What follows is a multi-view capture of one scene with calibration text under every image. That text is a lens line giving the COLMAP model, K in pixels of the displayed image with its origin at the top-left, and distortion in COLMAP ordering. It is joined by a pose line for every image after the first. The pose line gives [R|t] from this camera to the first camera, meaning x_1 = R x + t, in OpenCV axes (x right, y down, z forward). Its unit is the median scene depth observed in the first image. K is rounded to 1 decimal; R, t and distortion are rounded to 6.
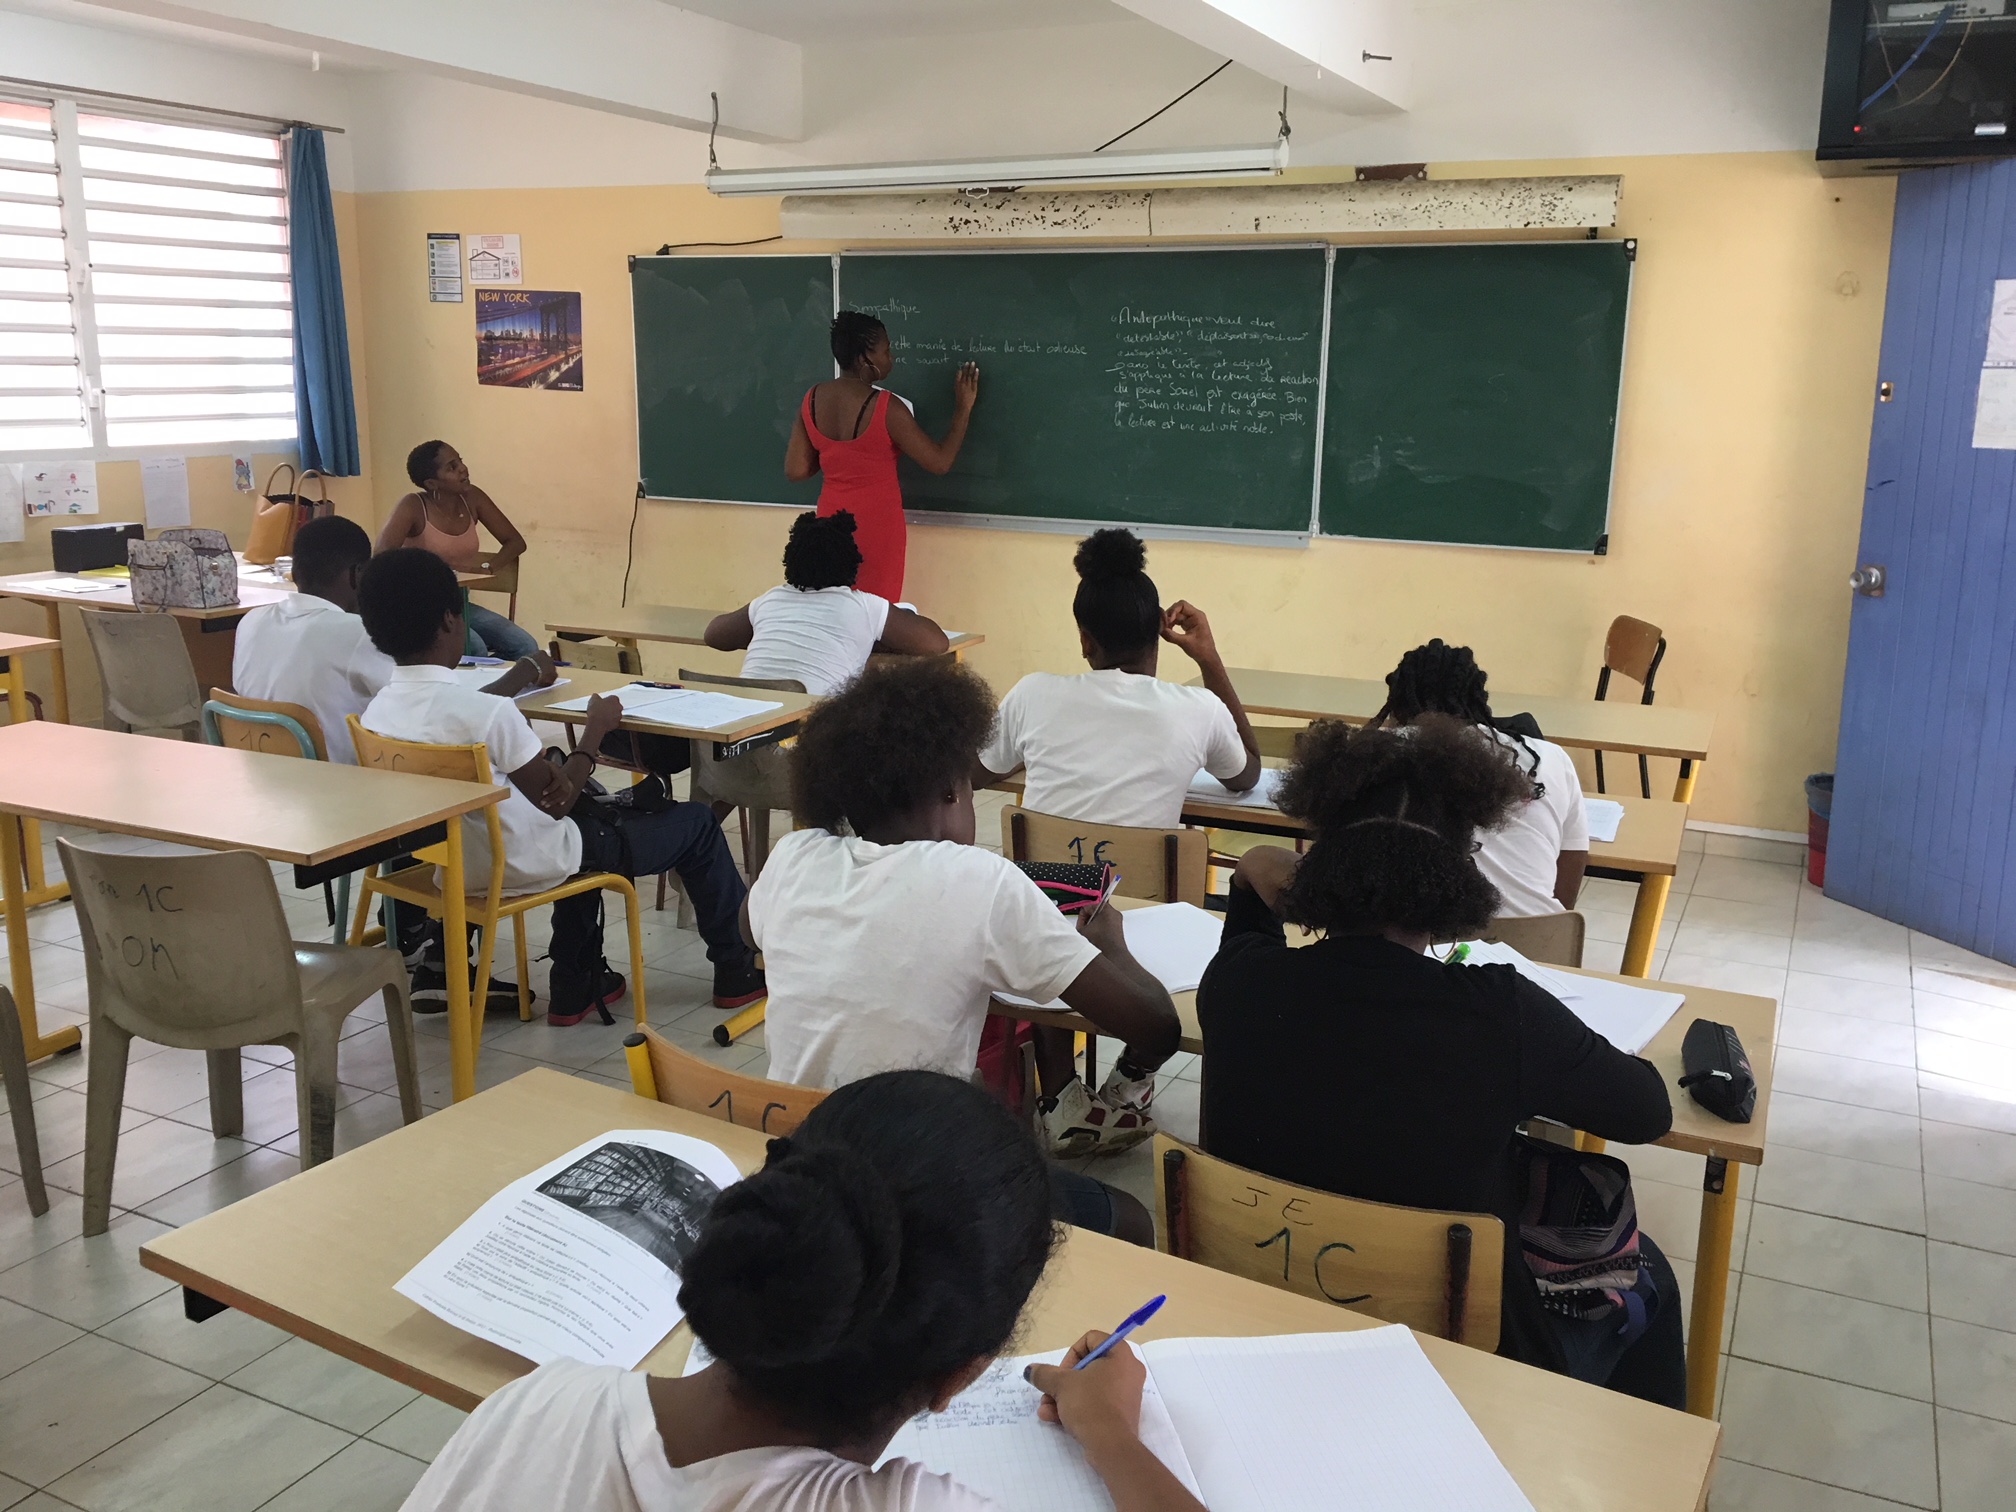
lens RADIAL K [[1681.5, 0, 1002.4], [0, 1681.5, 740.6], [0, 0, 1]] dist [0.093589, -0.161138]
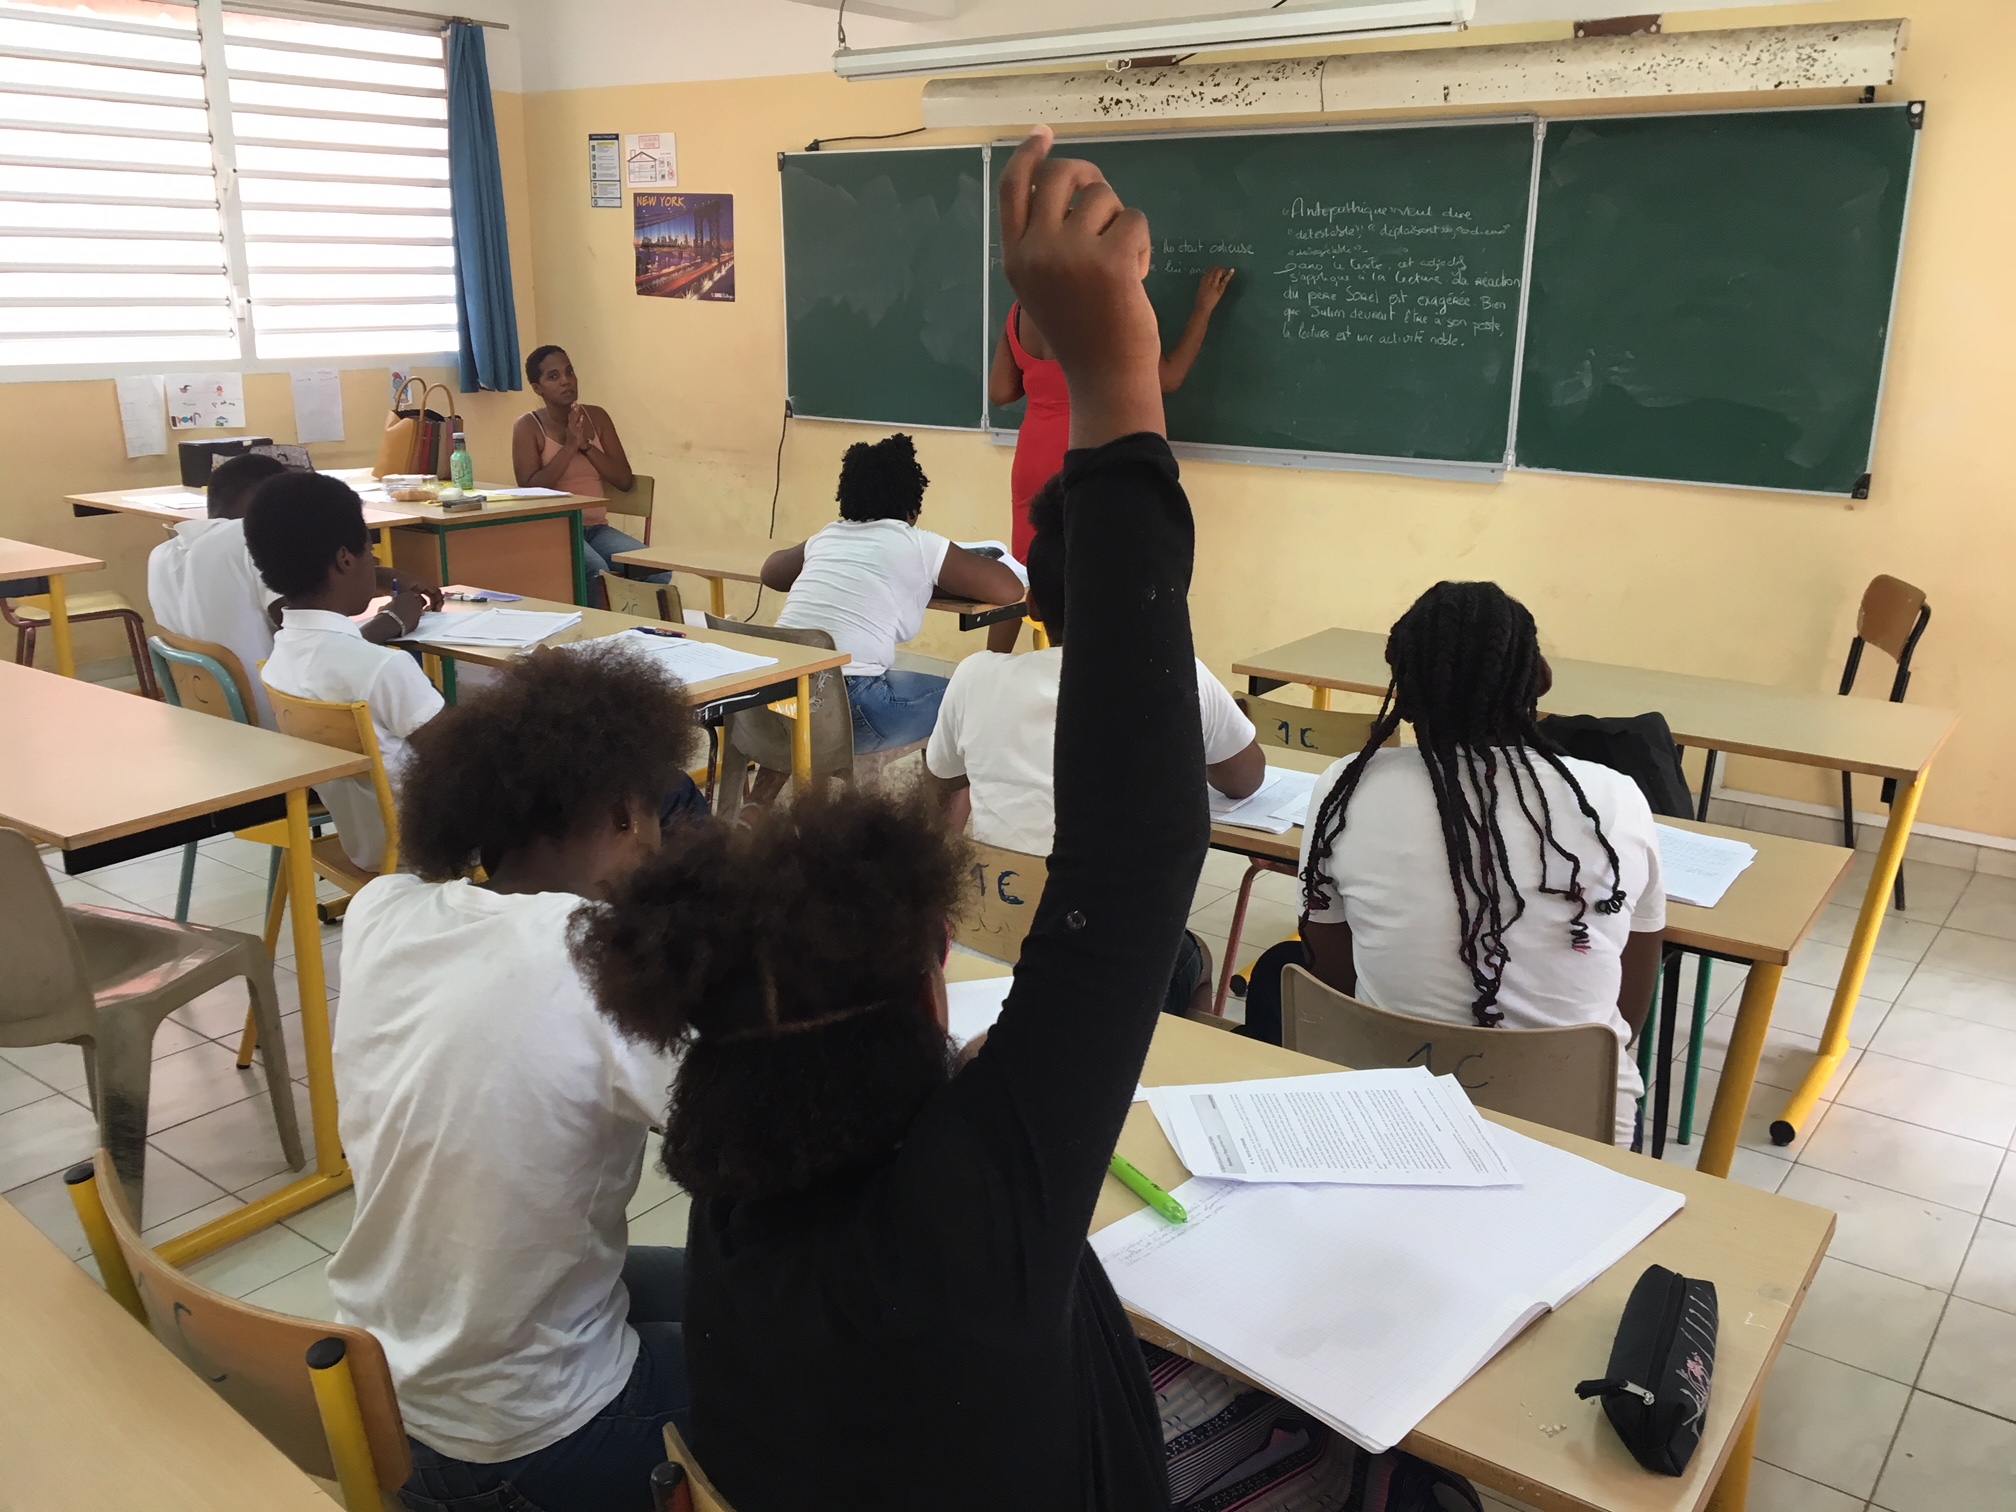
lens RADIAL K [[1681.5, 0, 1002.4], [0, 1681.5, 740.6], [0, 0, 1]] dist [0.093589, -0.161138]
pose [[0.983417, 0.043241, -0.176128, 0.083873], [-0.034931, 0.998138, 0.050010, -0.017344], [0.177962, -0.043029, 0.983096, 0.104970]]
